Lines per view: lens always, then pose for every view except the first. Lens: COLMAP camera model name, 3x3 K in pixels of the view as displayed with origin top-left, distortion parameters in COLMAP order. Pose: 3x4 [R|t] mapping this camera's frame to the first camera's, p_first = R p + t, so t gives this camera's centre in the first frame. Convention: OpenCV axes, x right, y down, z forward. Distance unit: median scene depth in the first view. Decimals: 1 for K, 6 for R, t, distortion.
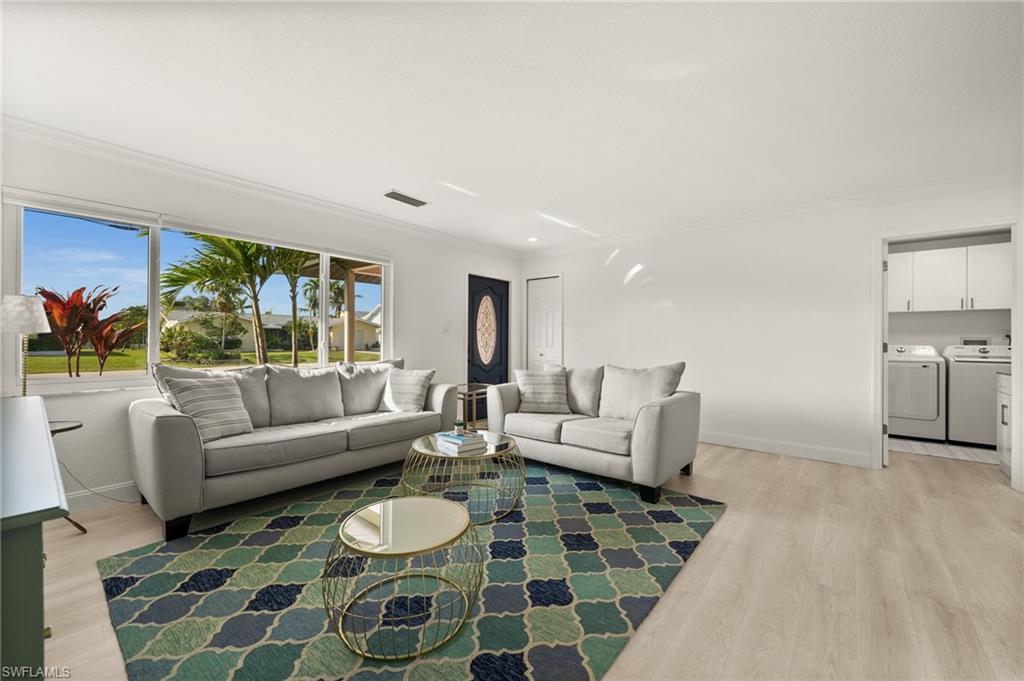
lens RADIAL K [[404.4, 0, 512.0], [0, 404.4, 340.5], [0, 0, 1]] dist [0.000618, -0.000134]
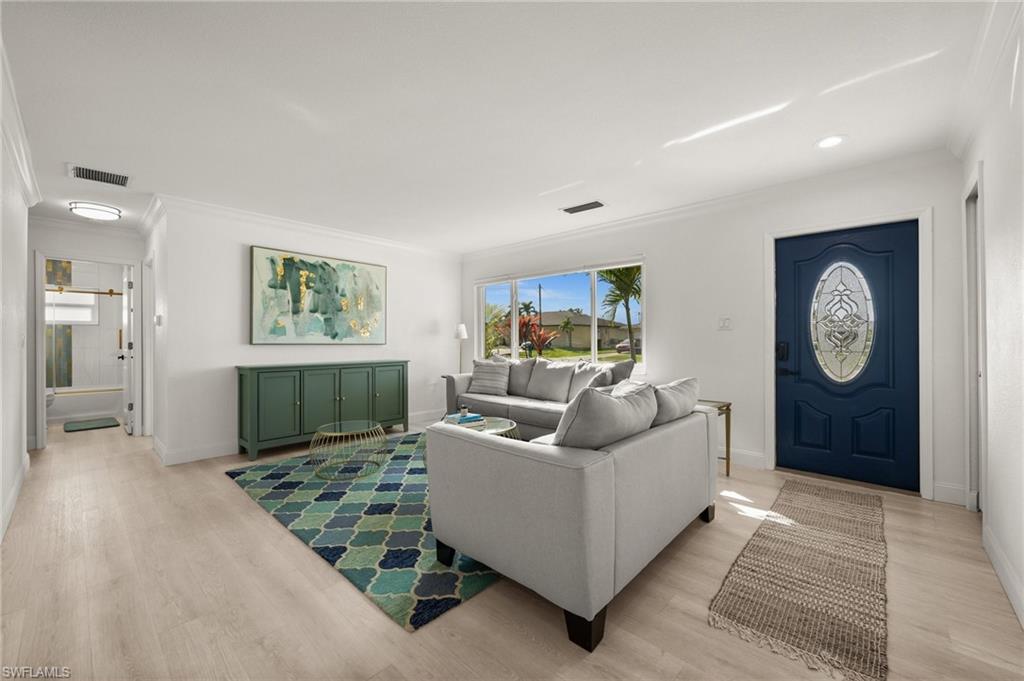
lens RADIAL K [[405.9, 0, 513.4], [0, 405.9, 340.2], [0, 0, 1]] dist [-0.000786, -0.000228]
pose [[-0.048158, -0.004831, -0.998828, 1.089372], [0.003421, 0.999982, -0.005001, 0.002494], [0.998834, -0.003658, -0.048141, 1.168805]]
